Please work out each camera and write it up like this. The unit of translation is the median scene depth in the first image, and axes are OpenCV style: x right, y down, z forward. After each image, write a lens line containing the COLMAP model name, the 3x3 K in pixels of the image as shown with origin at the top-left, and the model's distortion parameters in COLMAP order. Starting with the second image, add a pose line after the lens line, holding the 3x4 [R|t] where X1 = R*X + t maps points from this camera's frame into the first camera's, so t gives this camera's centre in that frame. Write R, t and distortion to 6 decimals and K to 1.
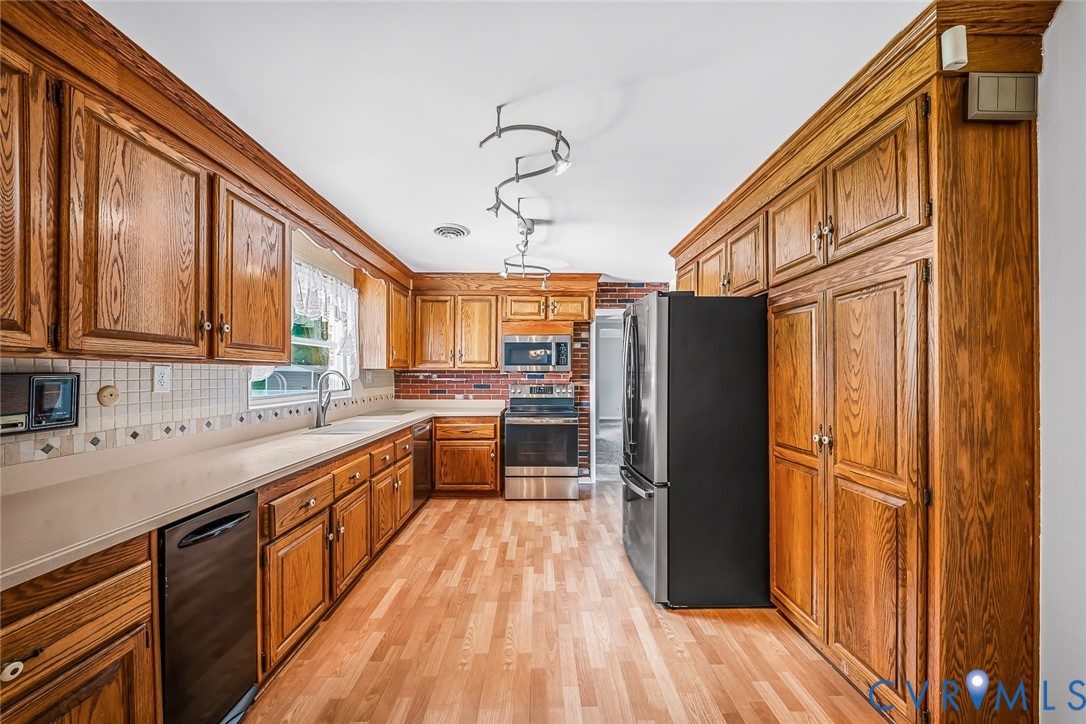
lens RADIAL K [[381.2, 0, 545.2], [0, 381.2, 367.1], [0, 0, 1]] dist [0.001290, -0.000135]
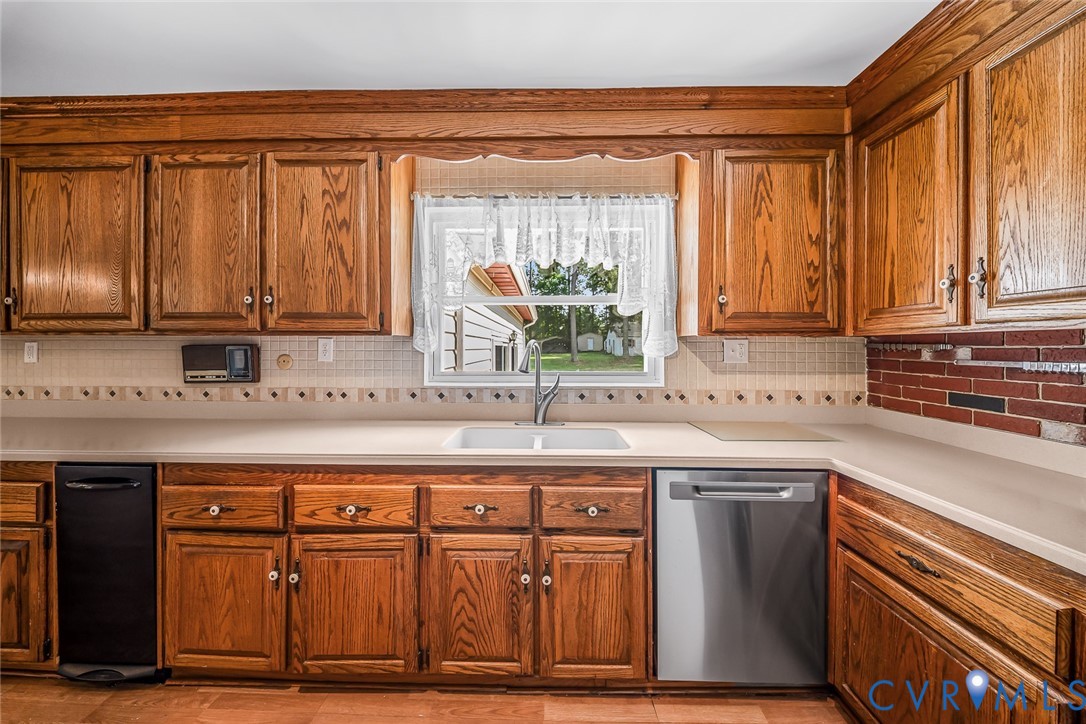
lens RADIAL K [[387.8, 0, 540.8], [0, 387.8, 346.3], [0, 0, 1]] dist [0.010452, -0.007708]
pose [[-0.038069, -0.004976, -0.999263, 0.135411], [0.015188, 0.999869, -0.005558, 0.032185], [0.999160, -0.015388, -0.037988, 1.491380]]
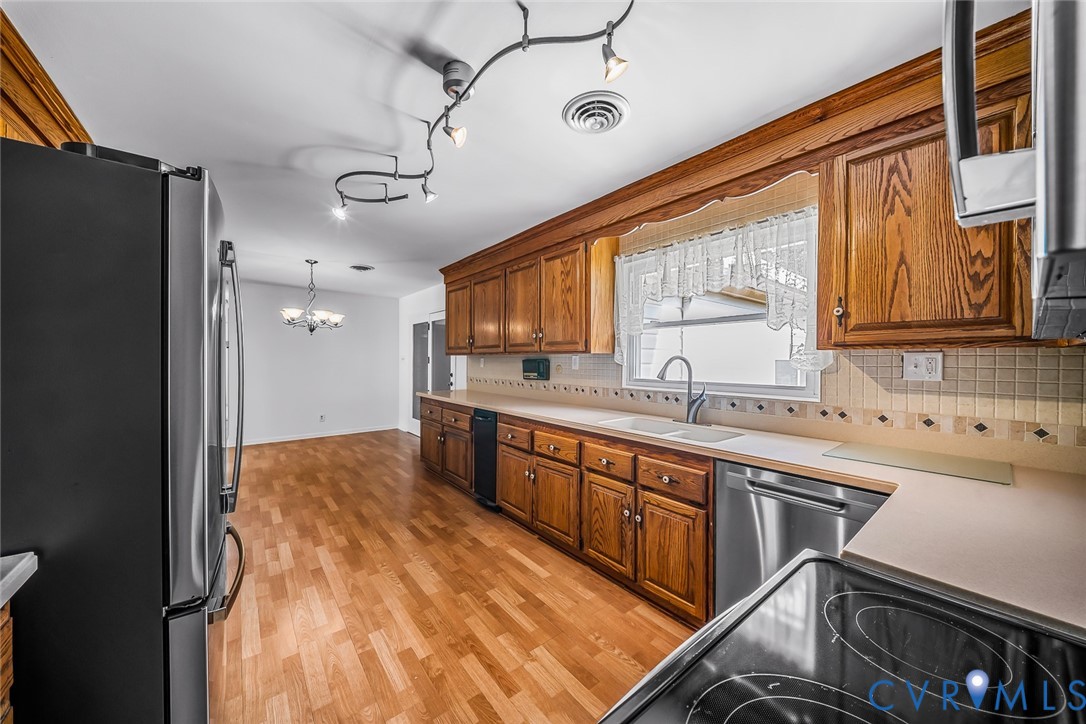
lens RADIAL K [[385.0, 0, 544.1], [0, 385.0, 359.2], [0, 0, 1]] dist [0.012045, -0.007756]
pose [[-0.792493, -0.006464, -0.609847, 0.261628], [0.004911, 0.999844, -0.016980, 0.041707], [0.609861, -0.016452, -0.792337, 2.136297]]
